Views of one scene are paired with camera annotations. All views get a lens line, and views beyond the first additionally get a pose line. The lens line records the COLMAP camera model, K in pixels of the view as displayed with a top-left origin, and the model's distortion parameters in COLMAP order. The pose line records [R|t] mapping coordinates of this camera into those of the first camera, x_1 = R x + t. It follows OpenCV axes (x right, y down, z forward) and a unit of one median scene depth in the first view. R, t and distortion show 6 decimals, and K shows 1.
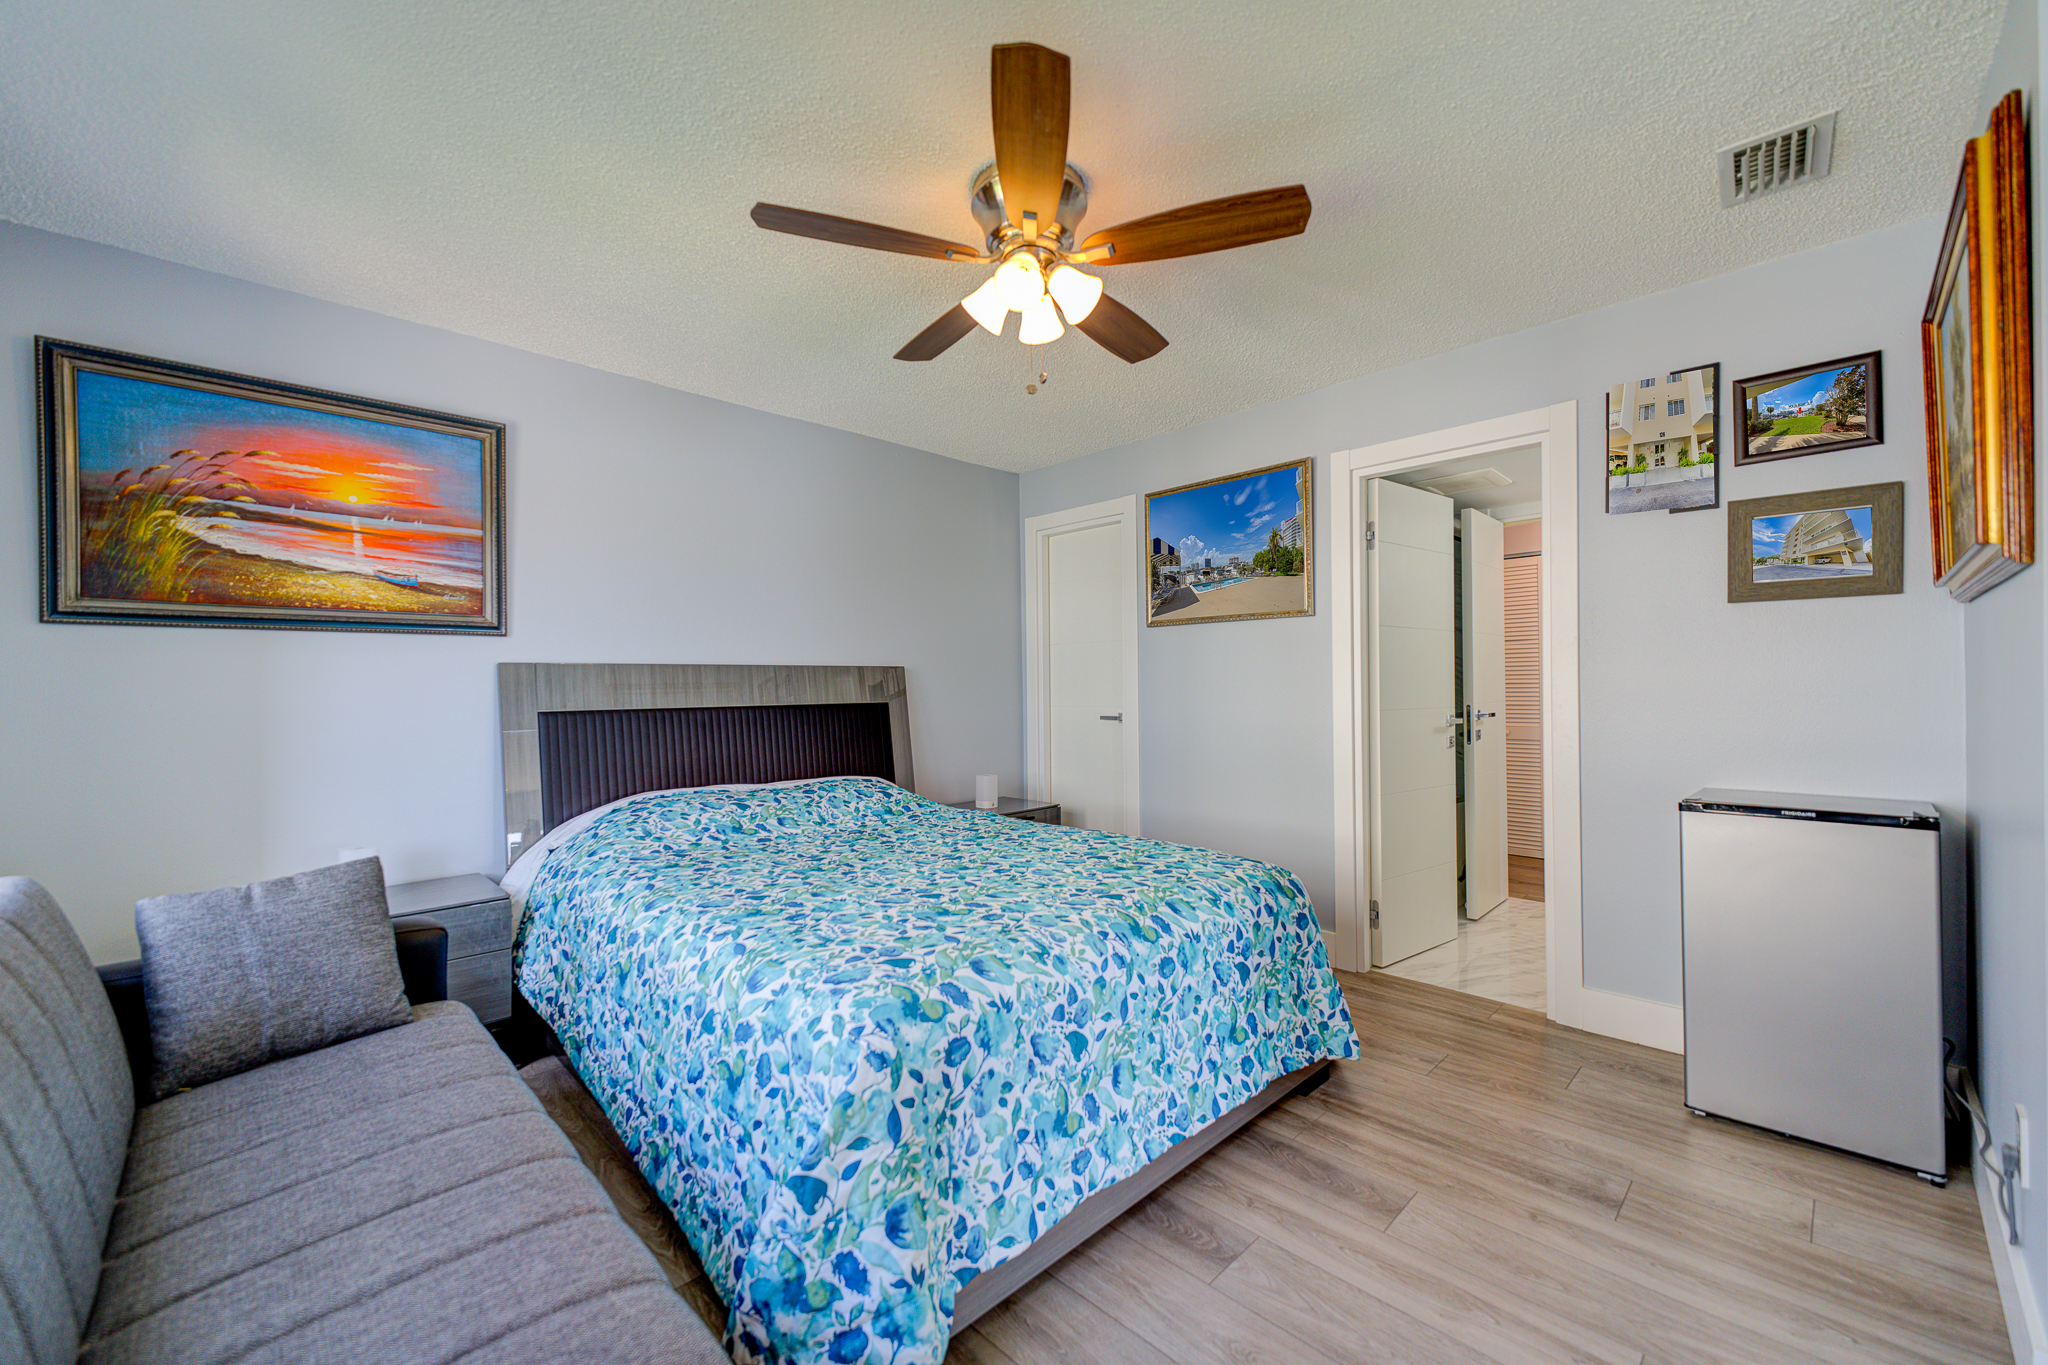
lens RADIAL K [[809.6, 0, 1024.0], [0, 809.6, 682.5], [0, 0, 1]] dist [0.020298, -0.011766]
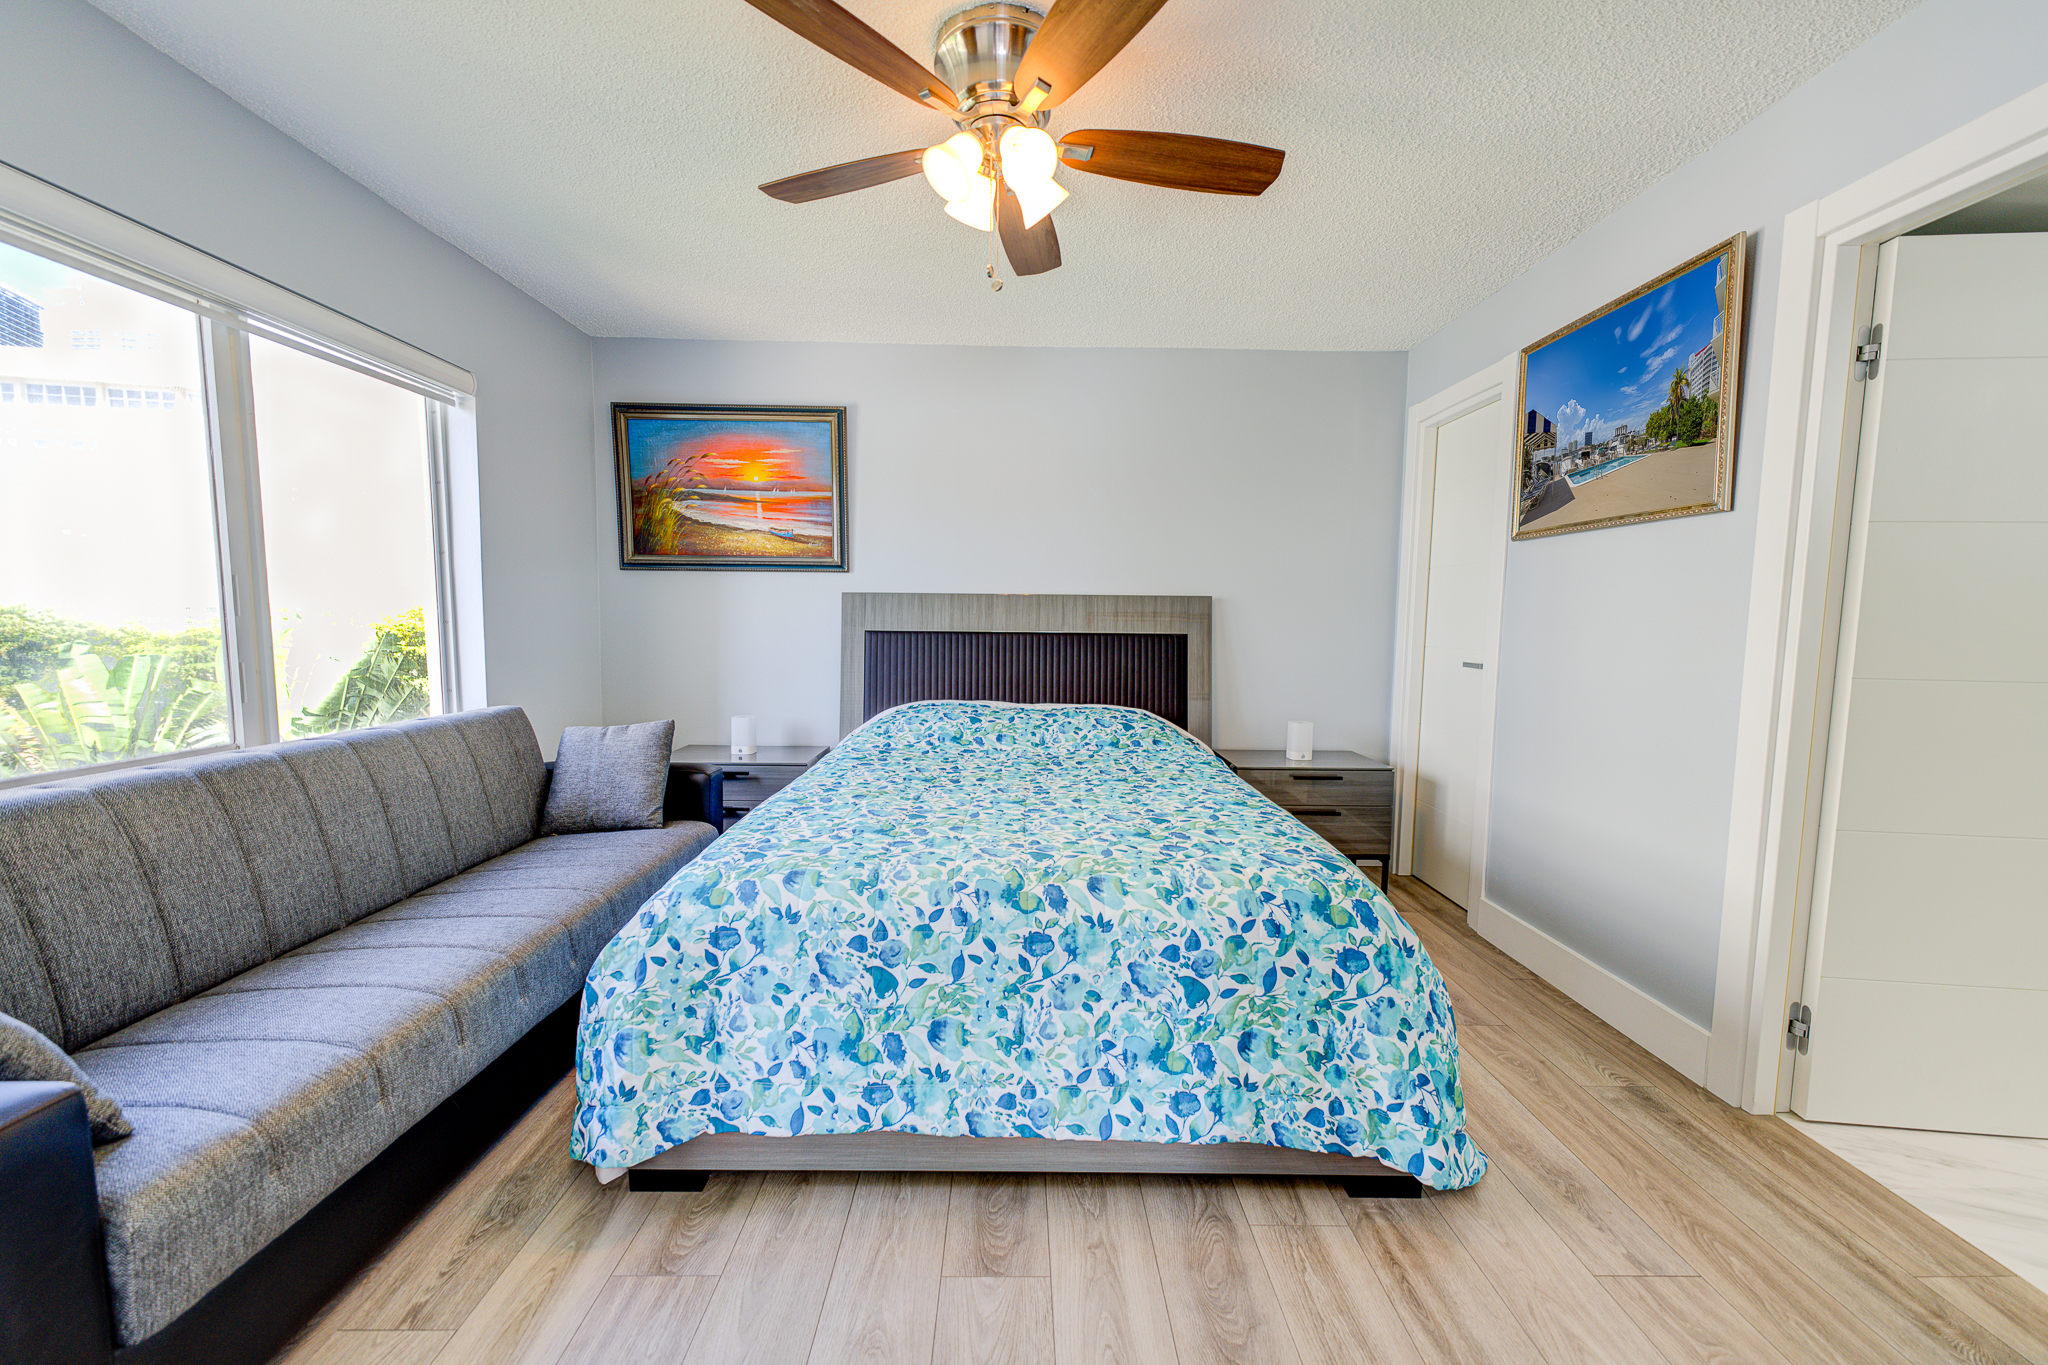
lens RADIAL K [[809.6, 0, 1024.0], [0, 809.6, 682.5], [0, 0, 1]] dist [0.020298, -0.011766]
pose [[0.717978, 0.076286, -0.691873, 0.543268], [-0.014888, 0.995432, 0.094306, -0.007938], [0.695907, -0.057409, 0.715834, 0.278177]]
